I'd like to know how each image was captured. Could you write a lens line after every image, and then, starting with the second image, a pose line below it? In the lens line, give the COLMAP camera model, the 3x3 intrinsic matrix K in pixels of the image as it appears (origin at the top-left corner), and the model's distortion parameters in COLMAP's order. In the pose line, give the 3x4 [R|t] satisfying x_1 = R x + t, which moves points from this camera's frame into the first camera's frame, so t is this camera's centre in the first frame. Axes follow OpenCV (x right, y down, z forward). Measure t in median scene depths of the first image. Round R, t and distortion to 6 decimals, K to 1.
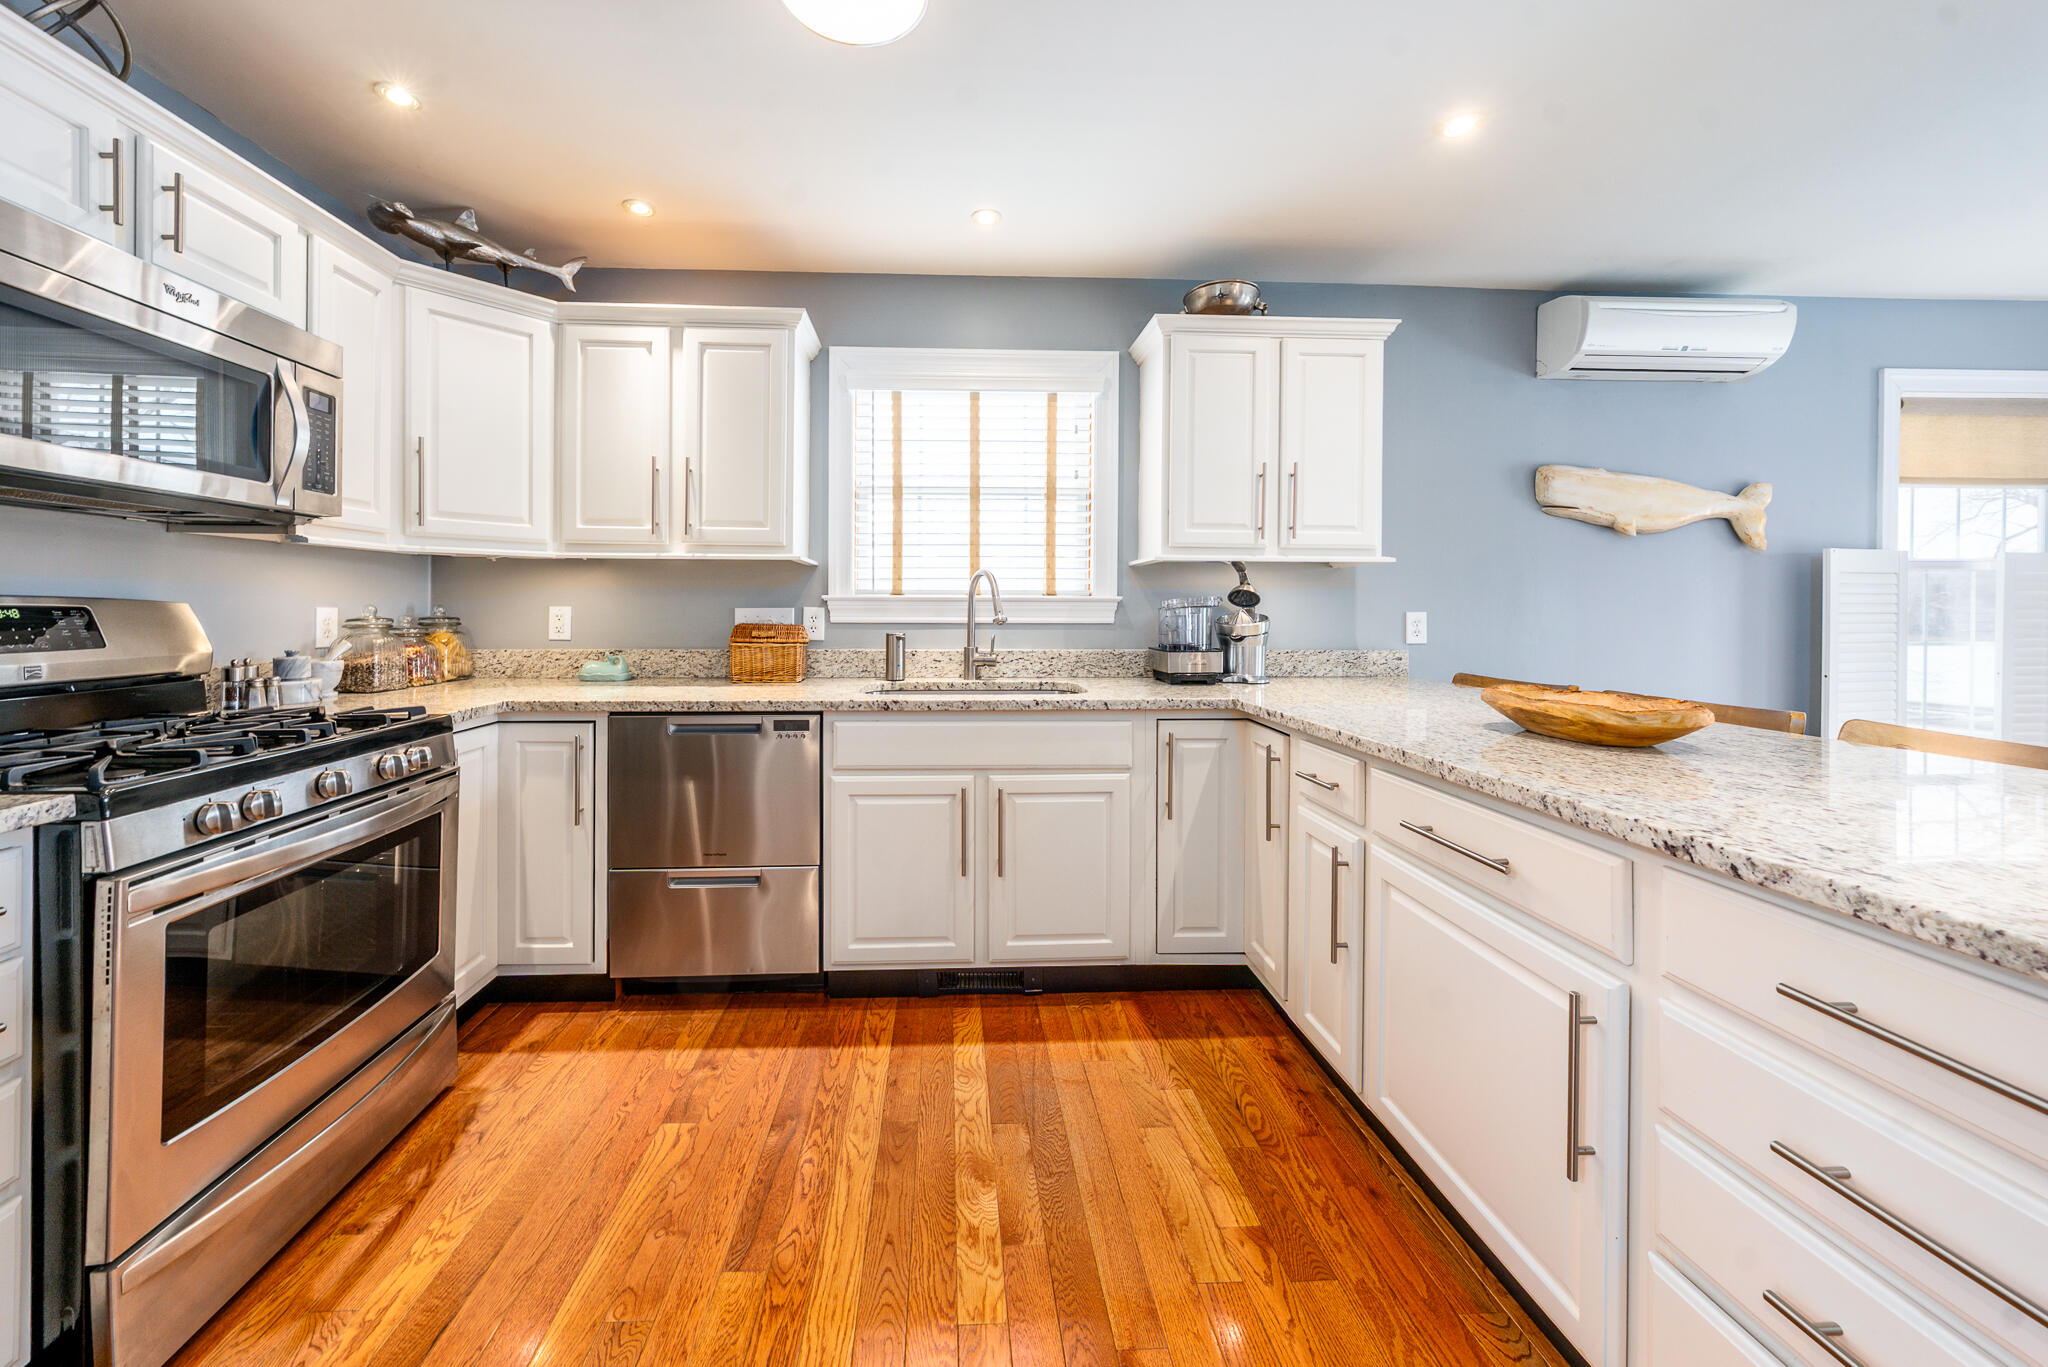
lens RADIAL K [[736.6, 0, 974.3], [0, 736.6, 608.9], [0, 0, 1]] dist [-0.003264, -0.000166]
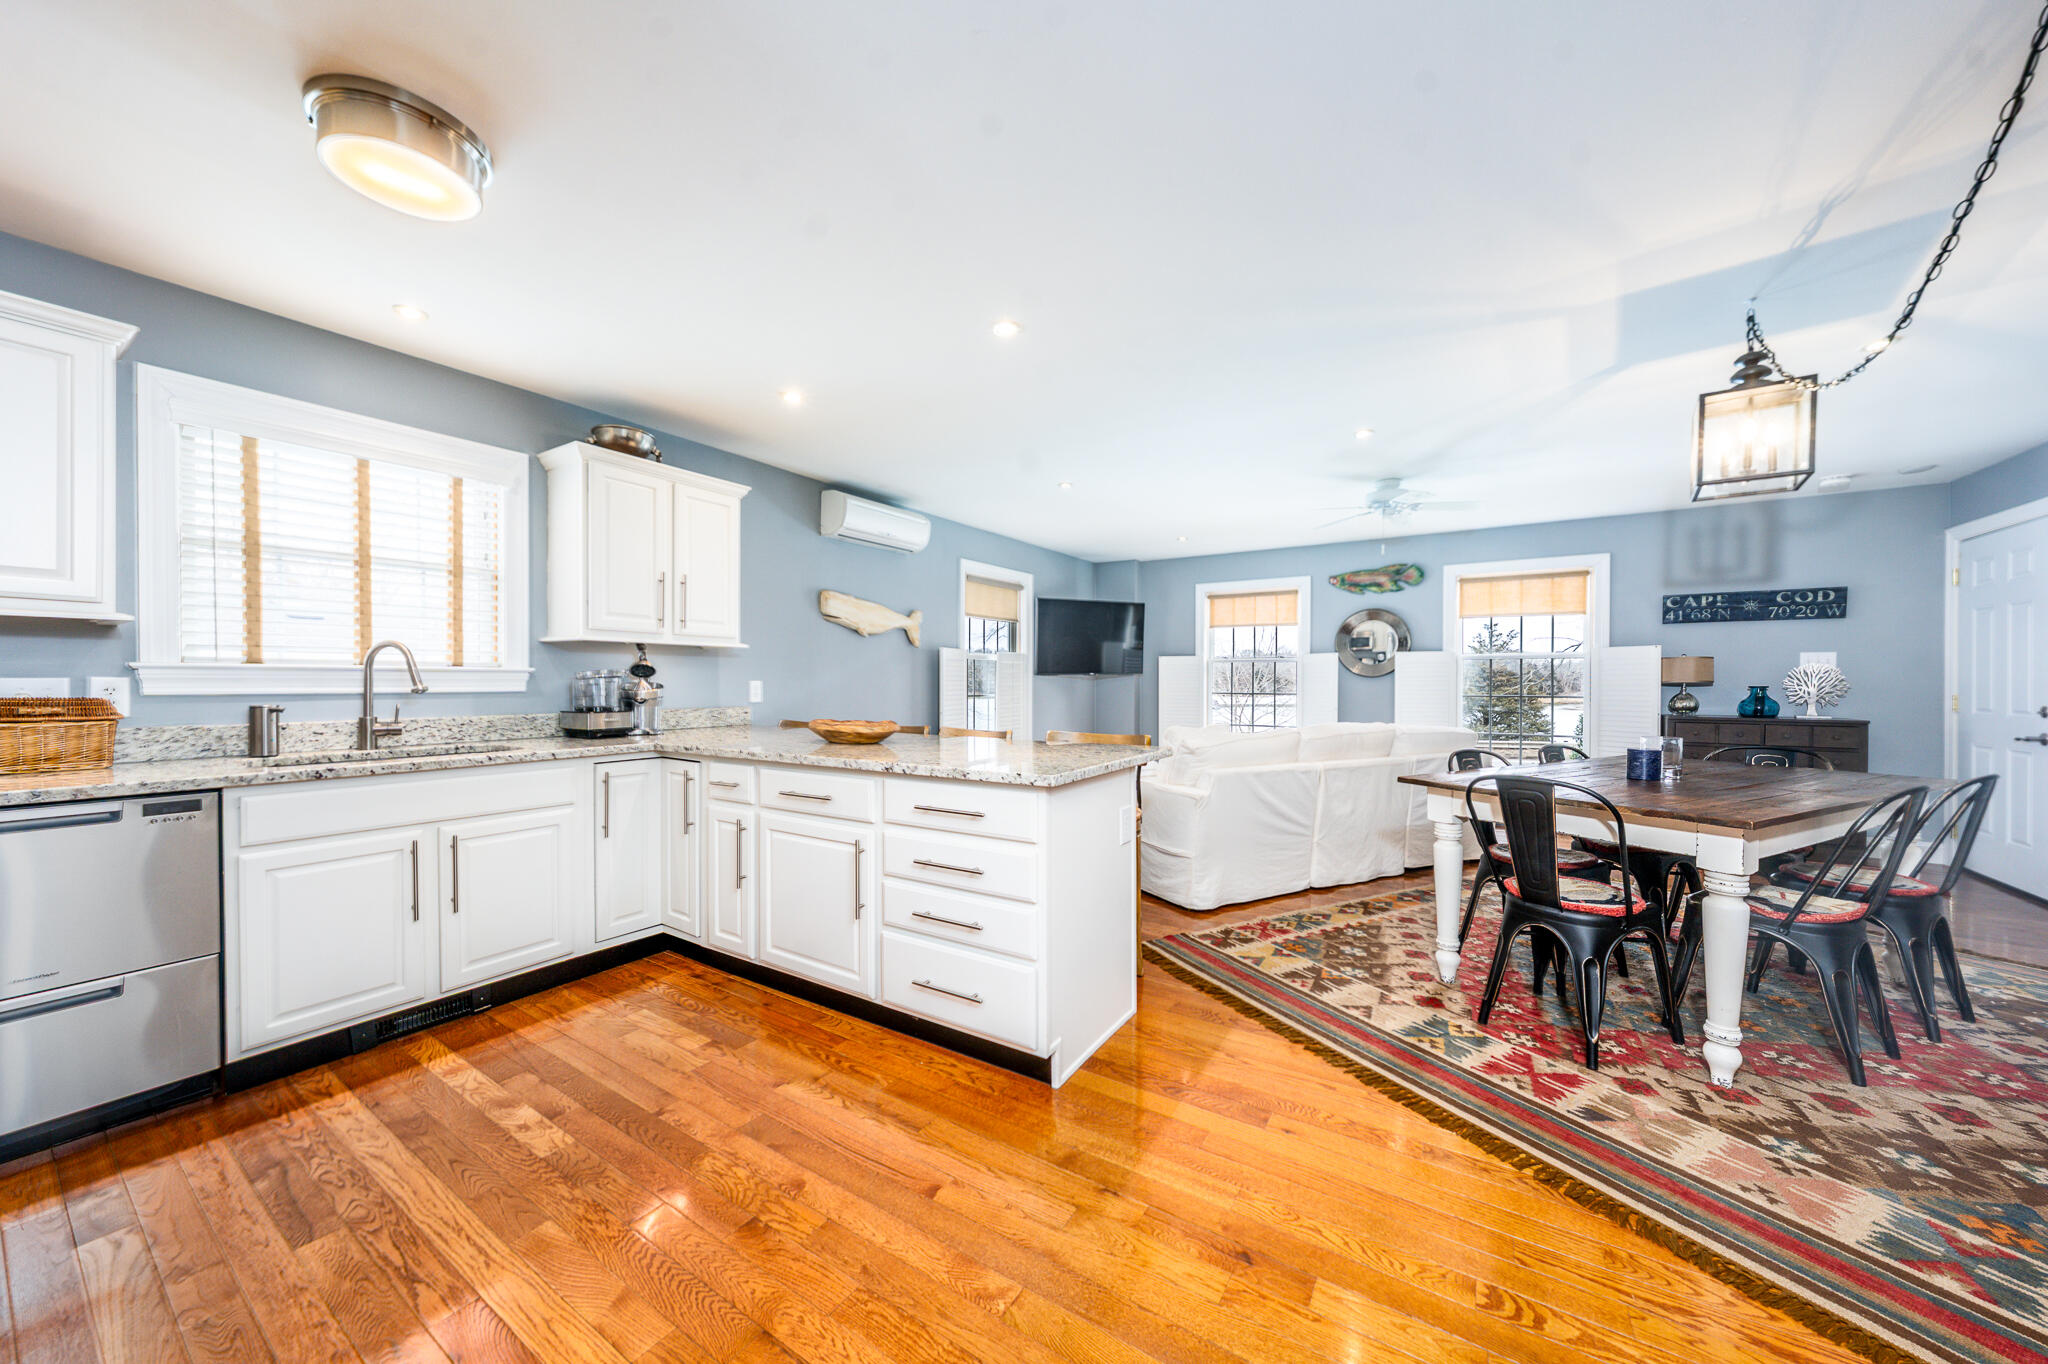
lens RADIAL K [[701.1, 0, 1010.8], [0, 701.1, 697.7], [0, 0, 1]] dist [-0.006876, 0.000810]
pose [[0.584529, -0.022244, 0.811068, -0.272091], [0.000587, 0.999635, 0.026993, 0.000614], [-0.811373, -0.015302, 0.584328, -0.269490]]
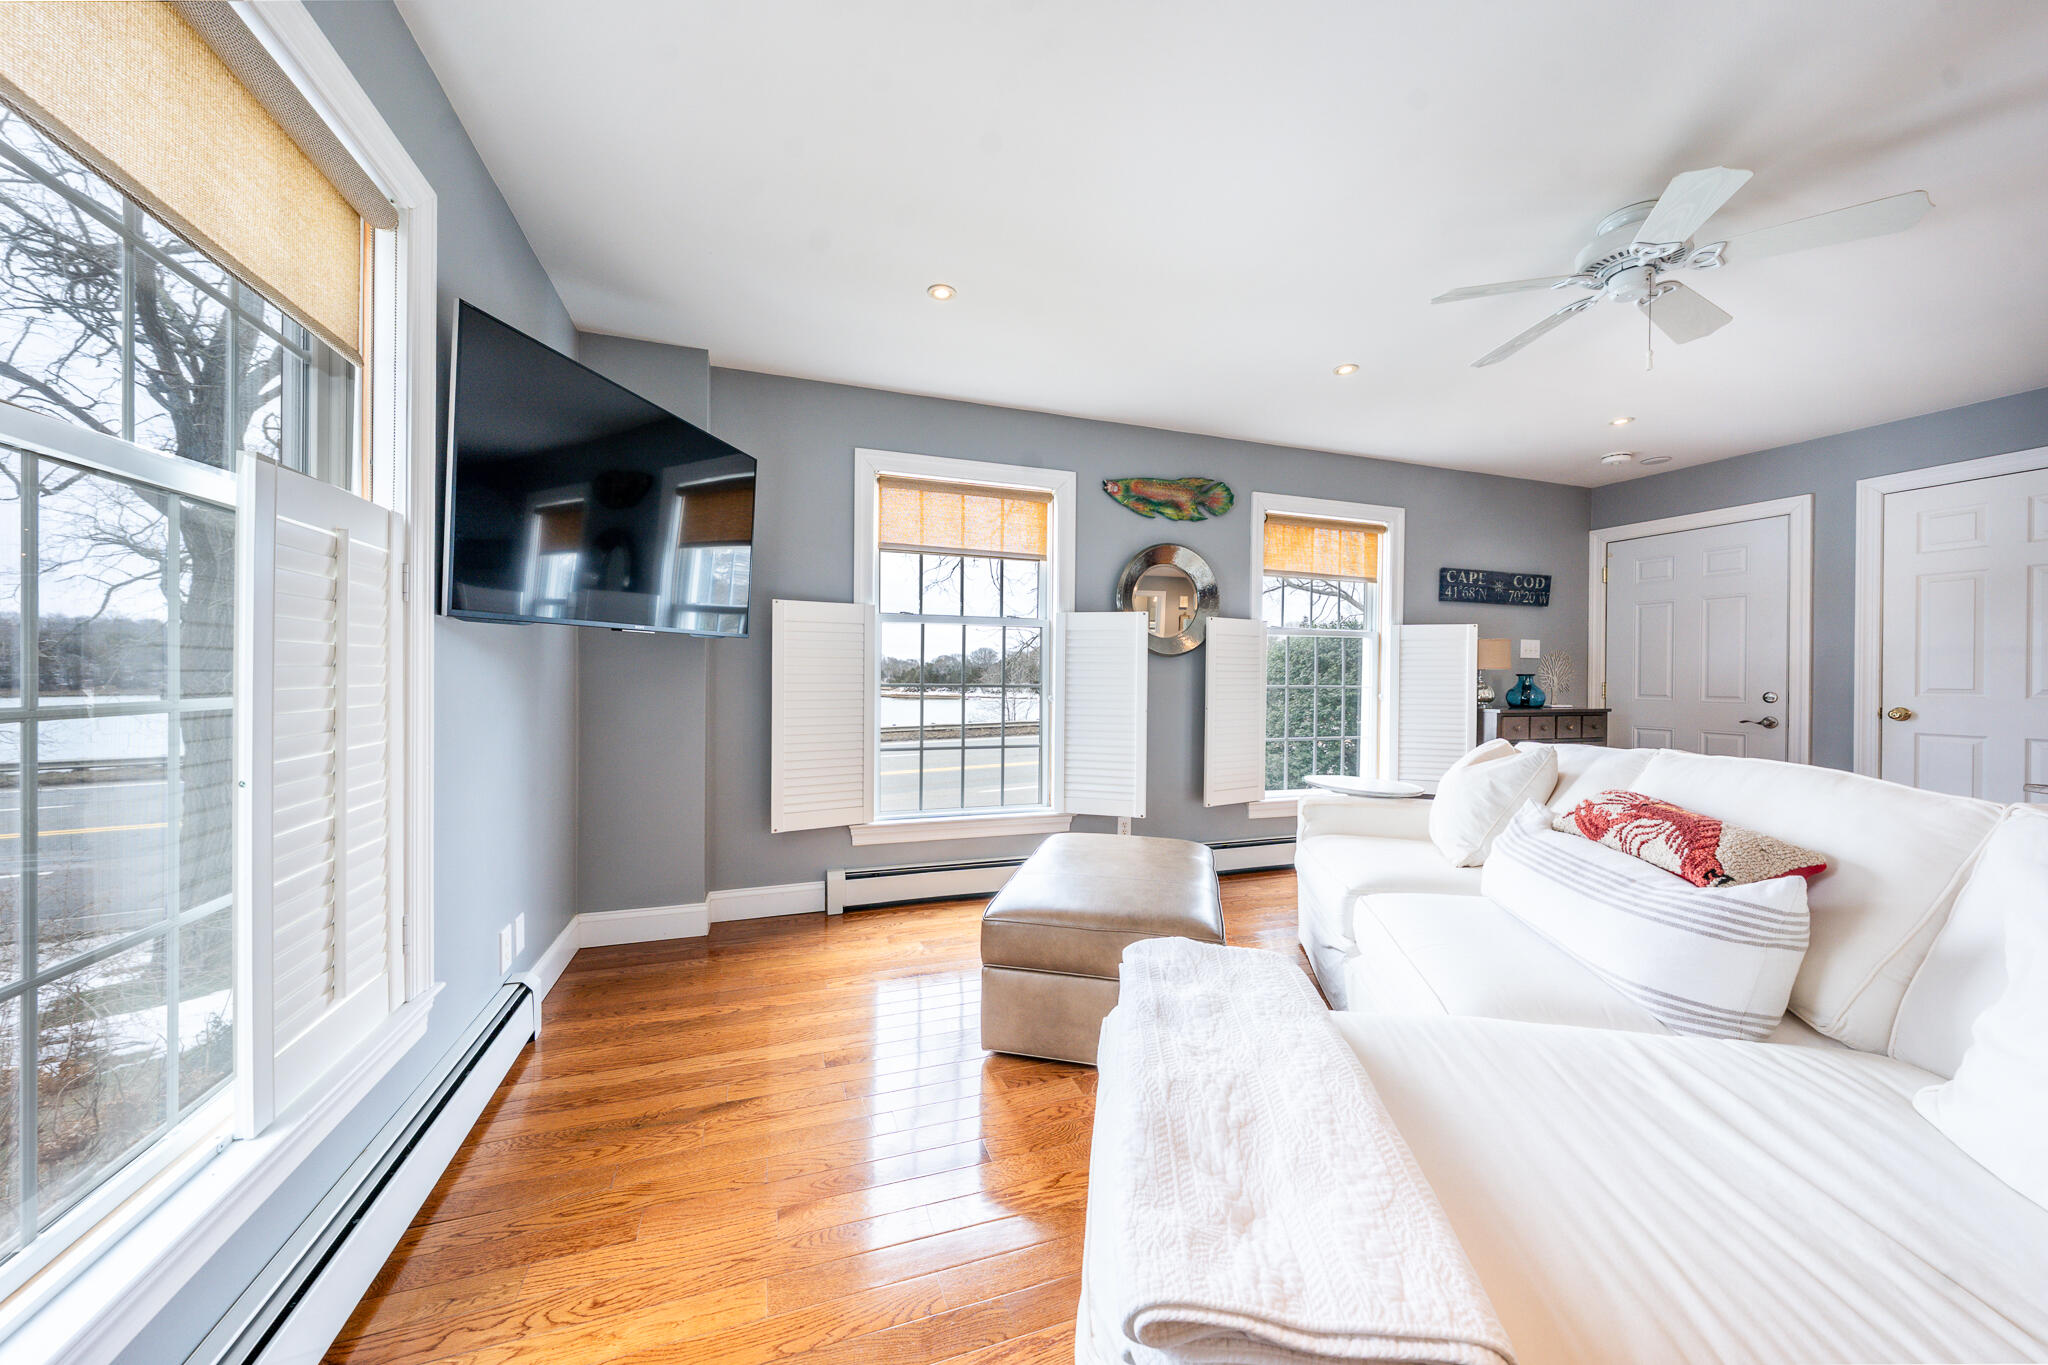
lens RADIAL K [[736.6, 0, 1059.6], [0, 736.6, 664.2], [0, 0, 1]] dist [-0.003264, -0.000166]
pose [[-0.303175, 0.003628, 0.952928, 1.006595], [-0.015103, 0.999849, -0.008612, 0.028720], [-0.952815, -0.017003, -0.303075, 0.801403]]
